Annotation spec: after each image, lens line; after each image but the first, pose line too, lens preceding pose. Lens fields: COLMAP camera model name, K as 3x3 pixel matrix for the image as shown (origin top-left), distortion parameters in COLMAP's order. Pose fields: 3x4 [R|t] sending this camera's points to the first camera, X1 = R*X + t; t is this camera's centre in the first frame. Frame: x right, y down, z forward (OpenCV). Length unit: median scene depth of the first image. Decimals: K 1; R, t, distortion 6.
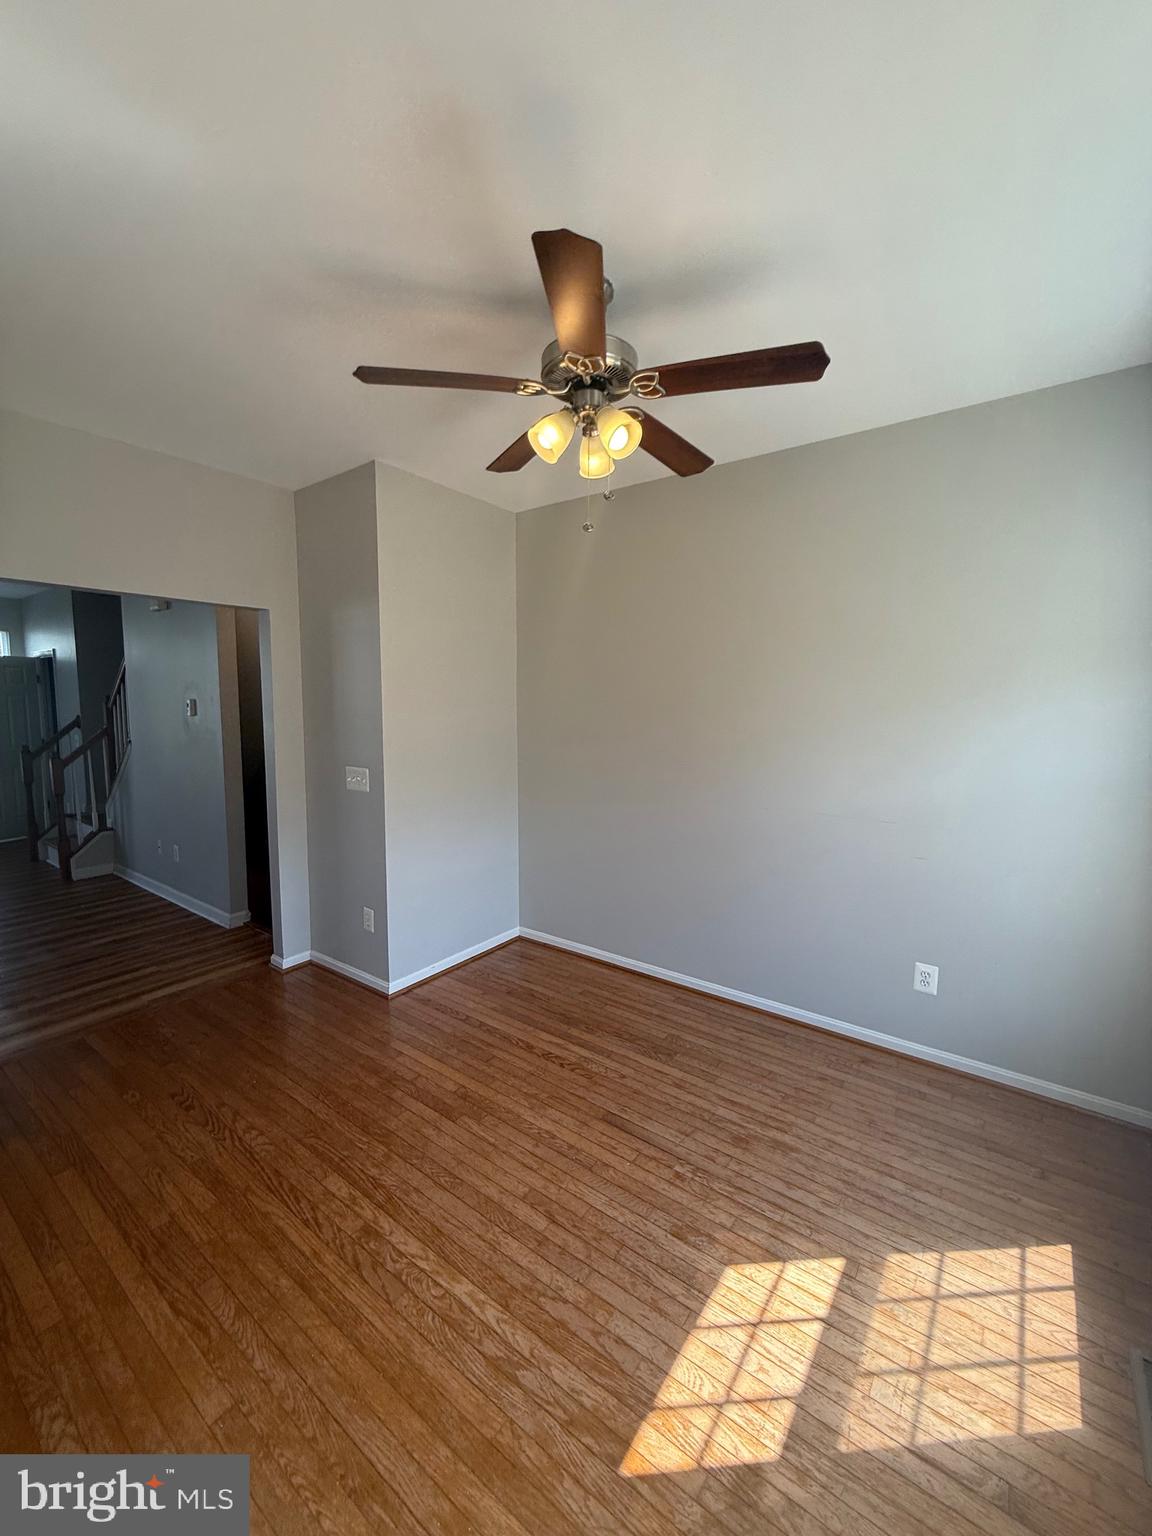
lens RADIAL K [[610.3, 0, 577.0], [0, 610.3, 757.2], [0, 0, 1]] dist [-0.000881, 0.000788]
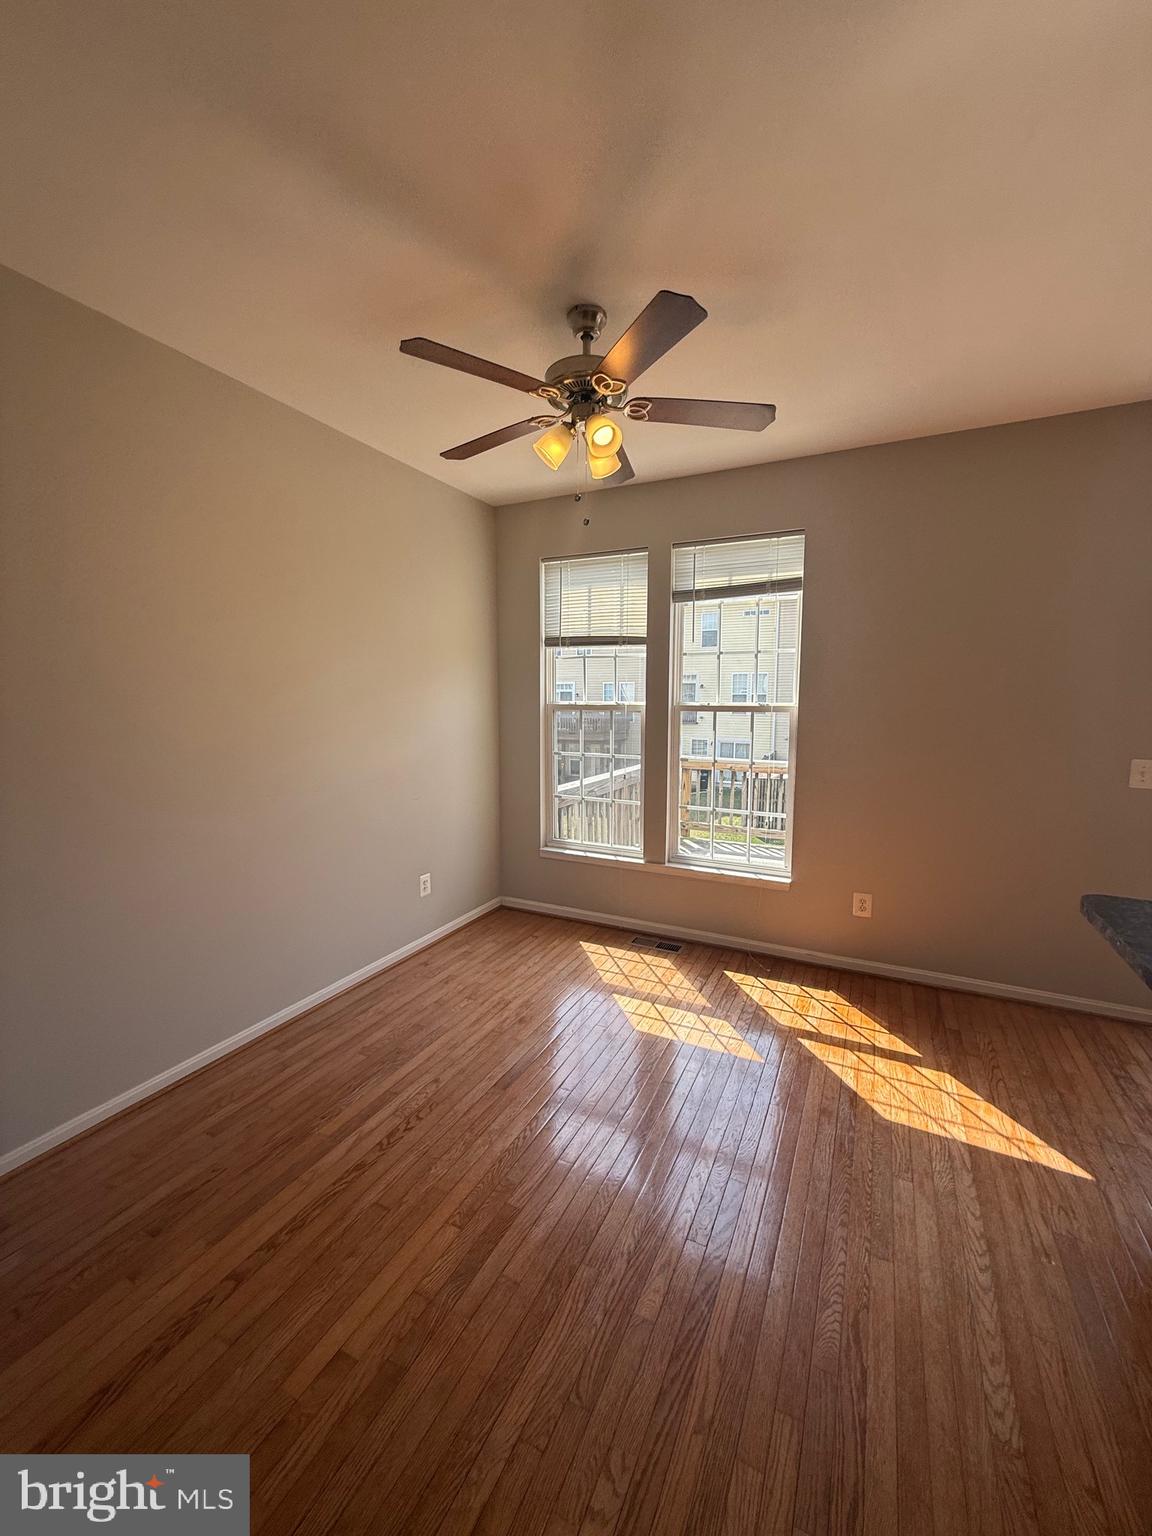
lens RADIAL K [[610.3, 0, 579.8], [0, 610.3, 768.8], [0, 0, 1]] dist [-0.000881, 0.000788]
pose [[-0.174929, -0.123070, 0.976859, -0.928709], [0.087603, 0.986277, 0.139943, -0.062992], [-0.980676, 0.110056, -0.161748, 1.011995]]
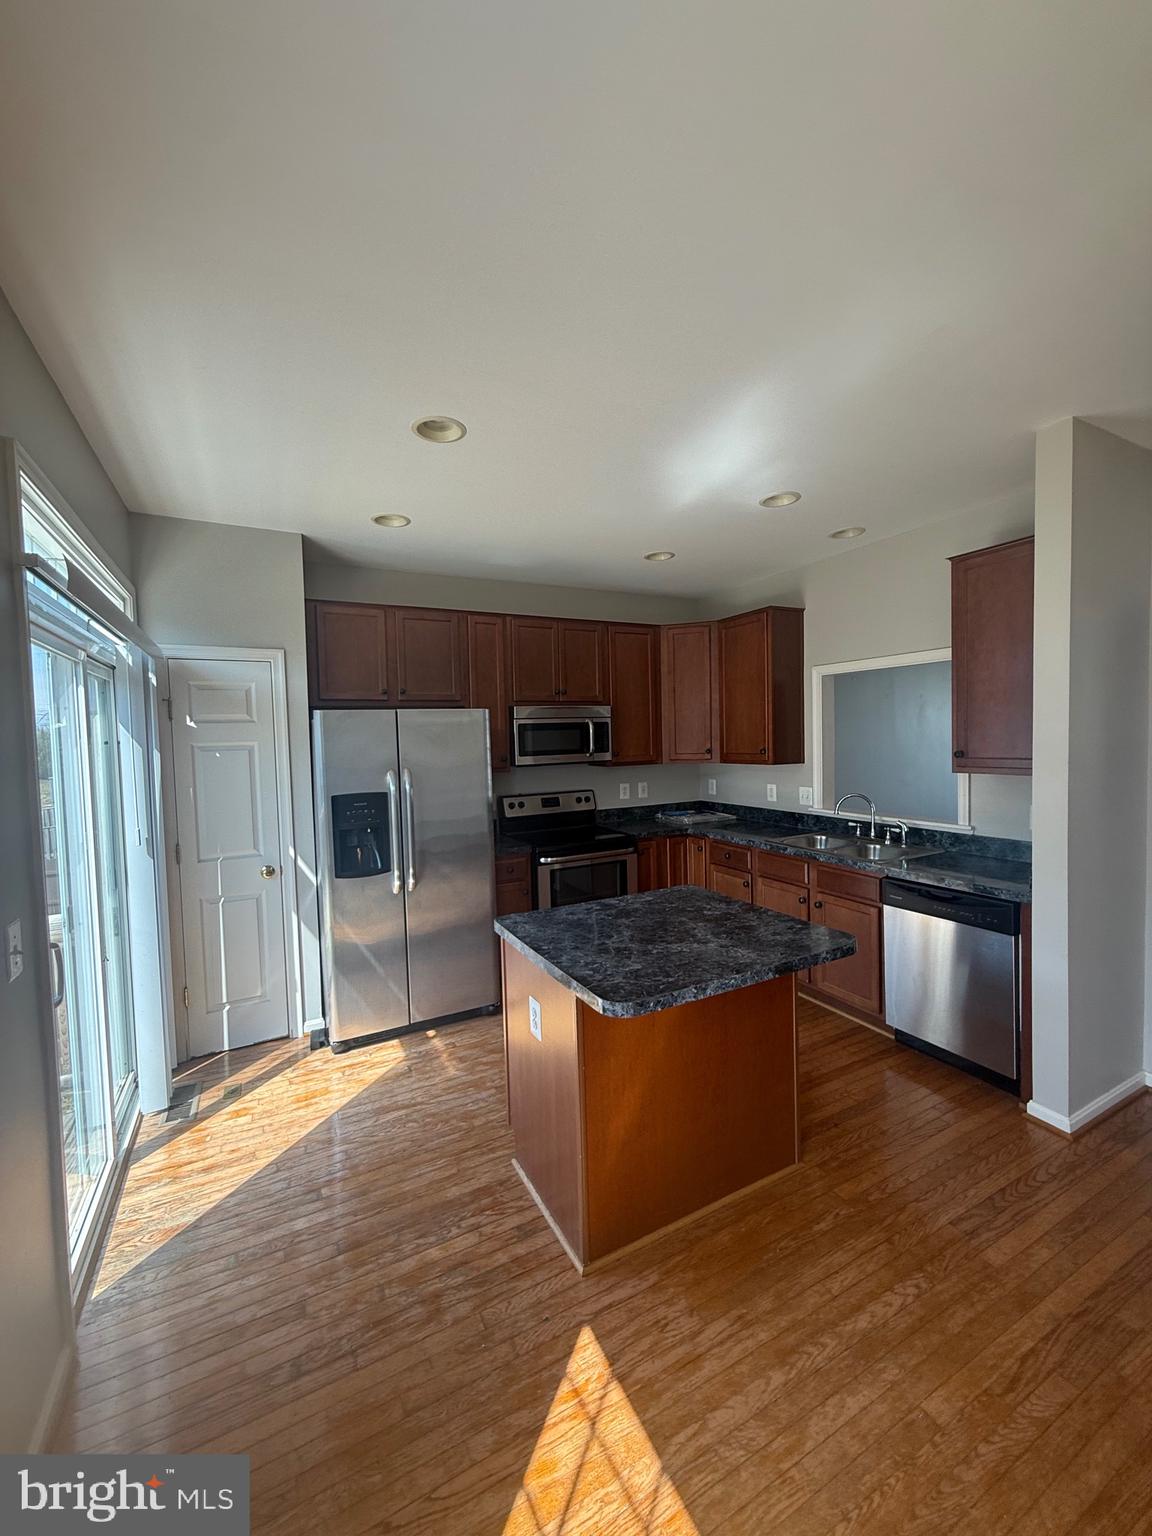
lens RADIAL K [[610.3, 0, 581.9], [0, 610.3, 774.1], [0, 0, 1]] dist [-0.000881, 0.000788]
pose [[-0.434478, 0.060988, -0.898615, 0.338316], [-0.054989, 0.994048, 0.094052, -0.055701], [0.899002, 0.090277, -0.428538, 0.489506]]
